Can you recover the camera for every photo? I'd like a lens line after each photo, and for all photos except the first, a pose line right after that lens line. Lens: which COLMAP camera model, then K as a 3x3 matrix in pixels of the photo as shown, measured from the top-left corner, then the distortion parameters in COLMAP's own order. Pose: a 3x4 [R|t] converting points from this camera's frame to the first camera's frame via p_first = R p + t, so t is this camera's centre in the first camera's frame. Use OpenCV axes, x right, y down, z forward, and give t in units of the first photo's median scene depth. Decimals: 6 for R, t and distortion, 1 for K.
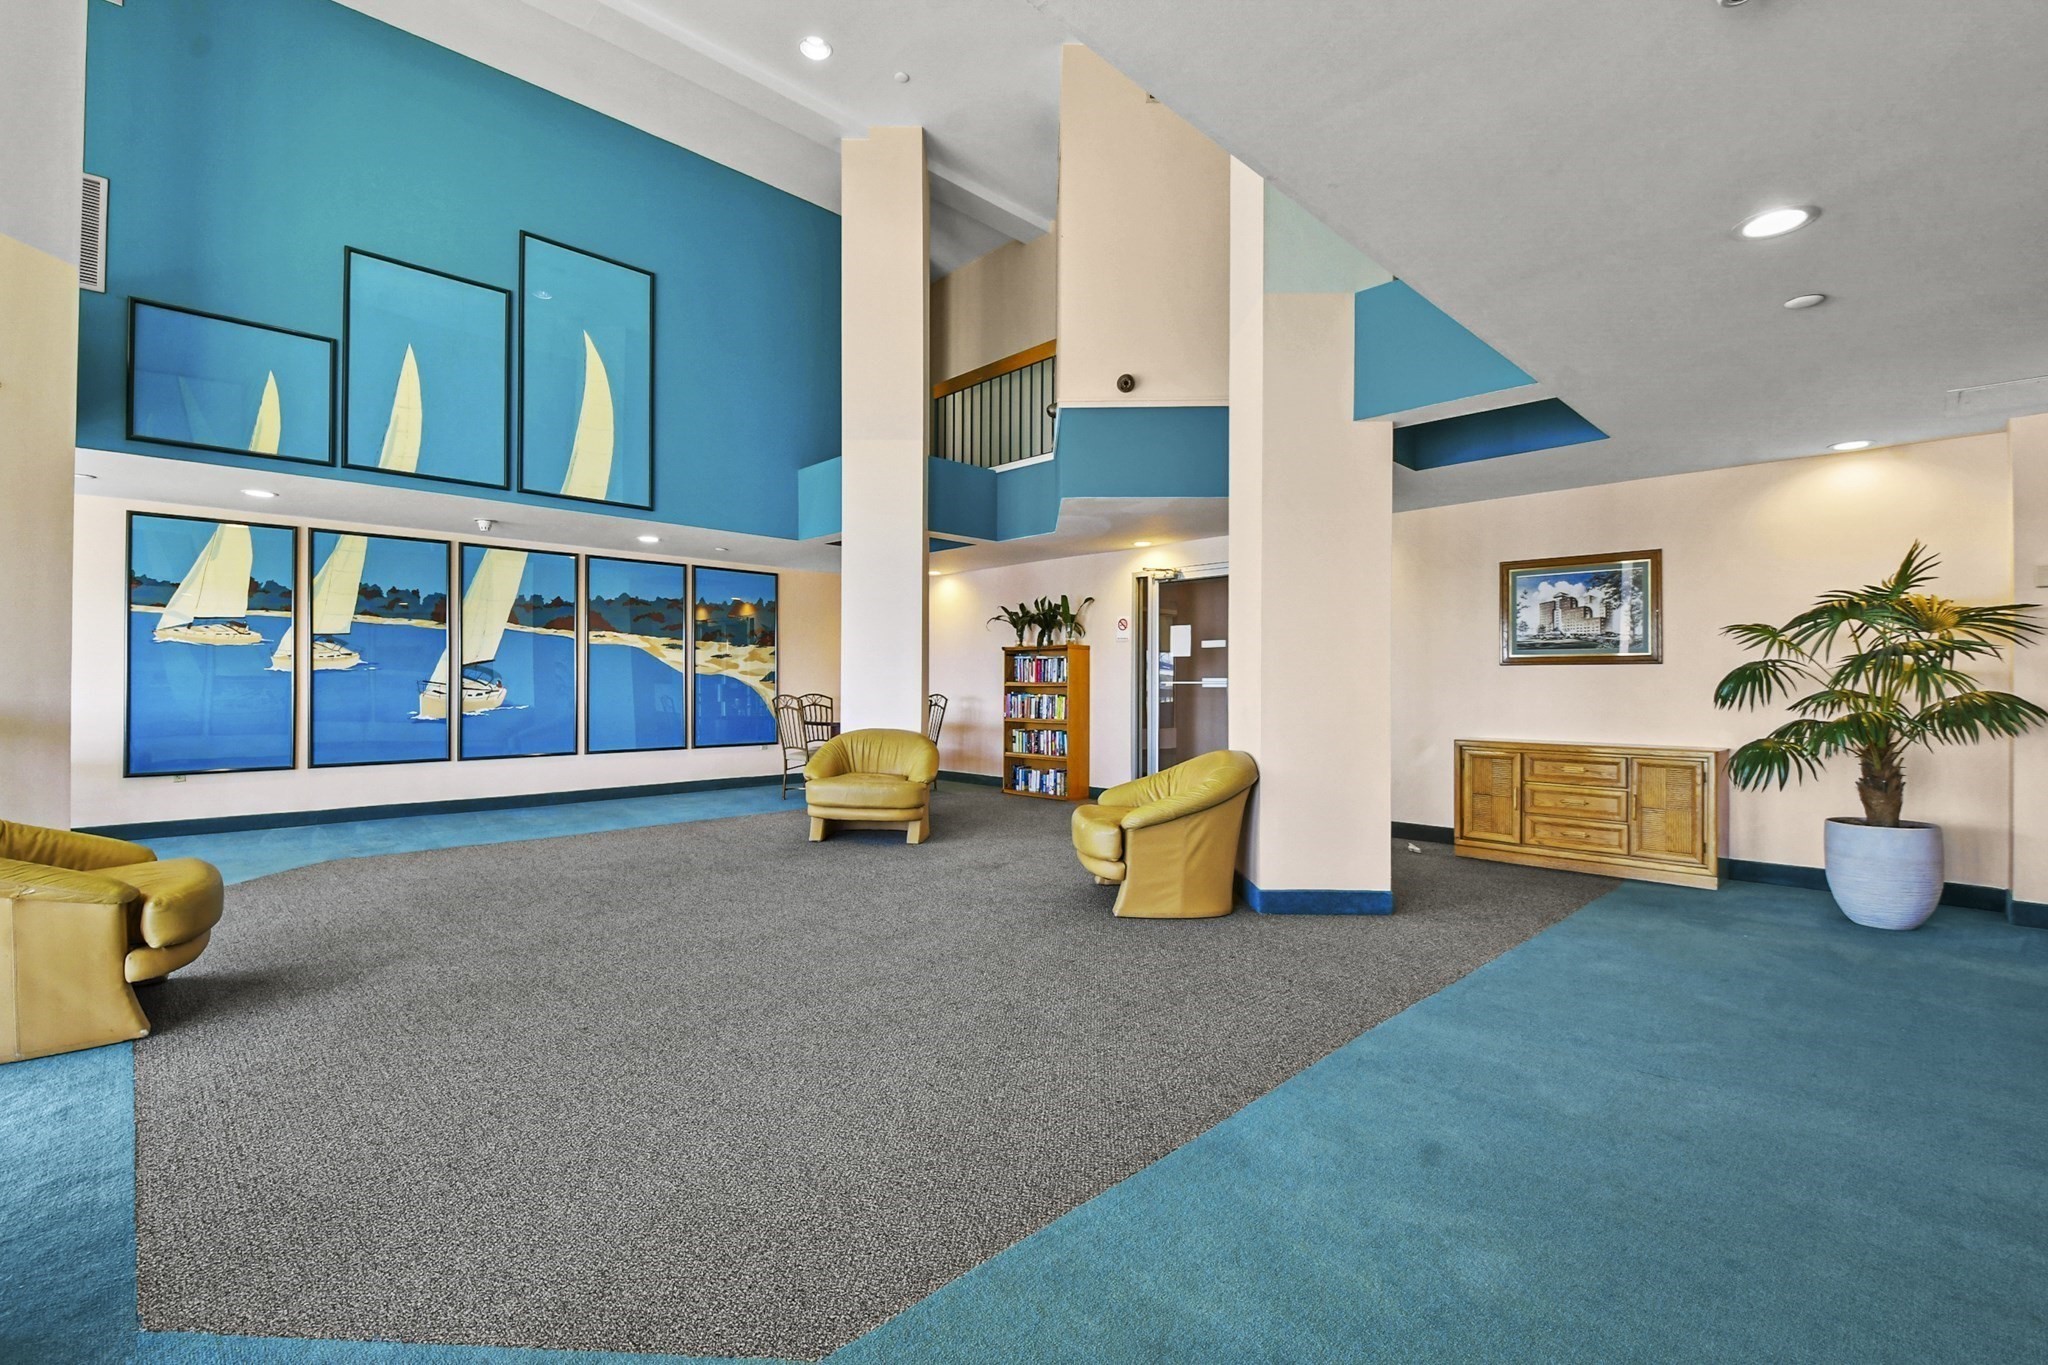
lens RADIAL K [[901.3, 0, 1022.8], [0, 901.3, 677.2], [0, 0, 1]] dist [-0.001184, -0.000503]
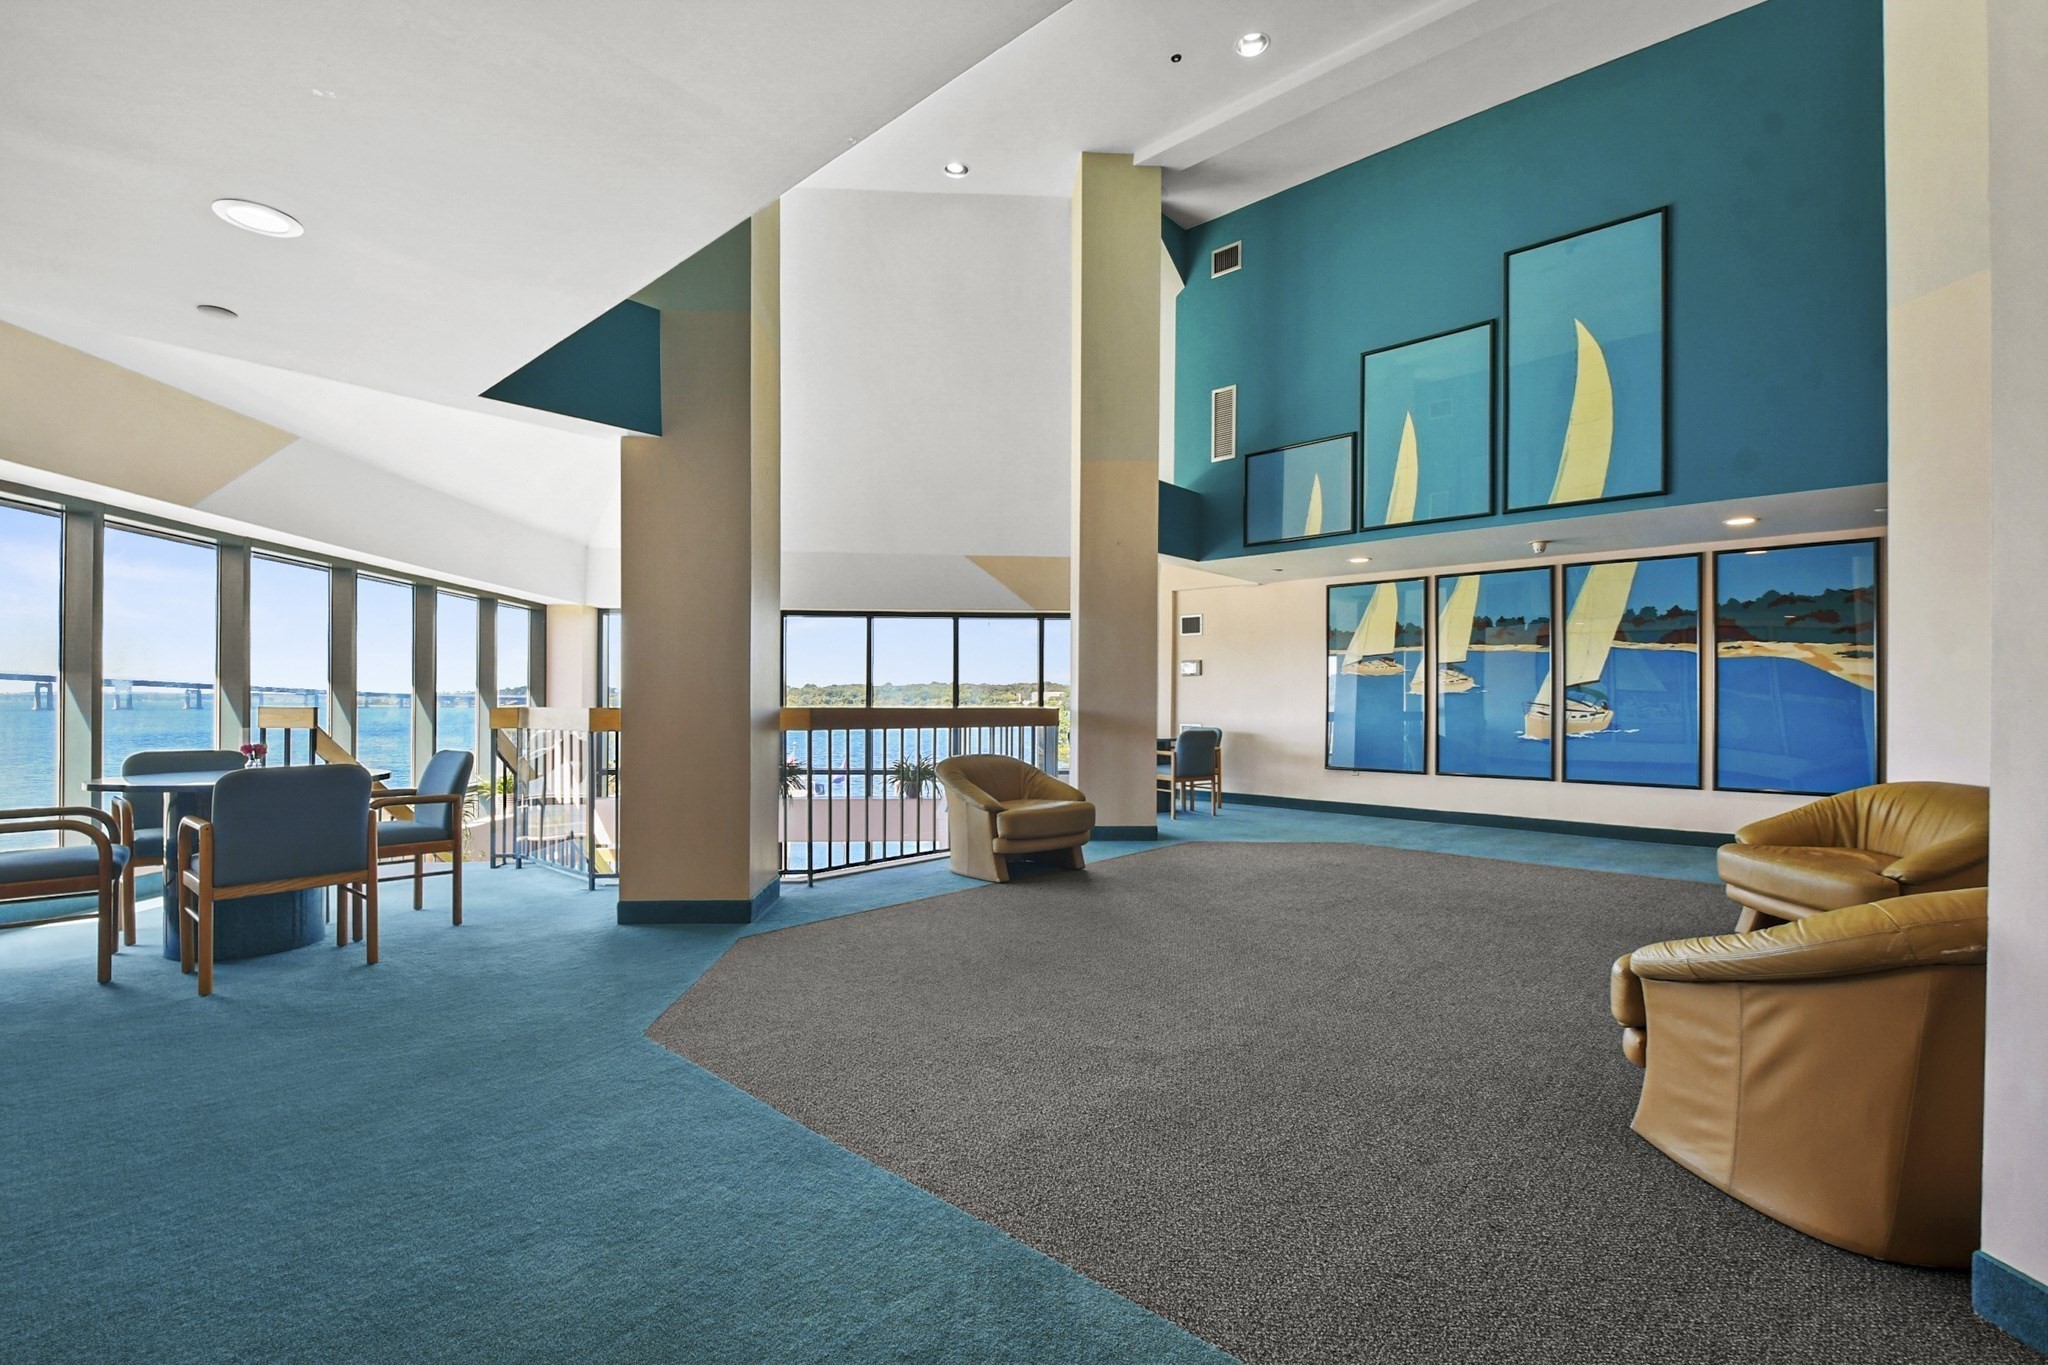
lens RADIAL K [[901.6, 0, 1007.2], [0, 901.6, 709.8], [0, 0, 1]] dist [-0.005005, -0.001120]
pose [[0.040000, 0.005962, -0.999182, 0.364909], [0.003163, 0.999976, 0.006094, 0.004447], [0.999195, -0.003404, 0.039980, 0.349062]]
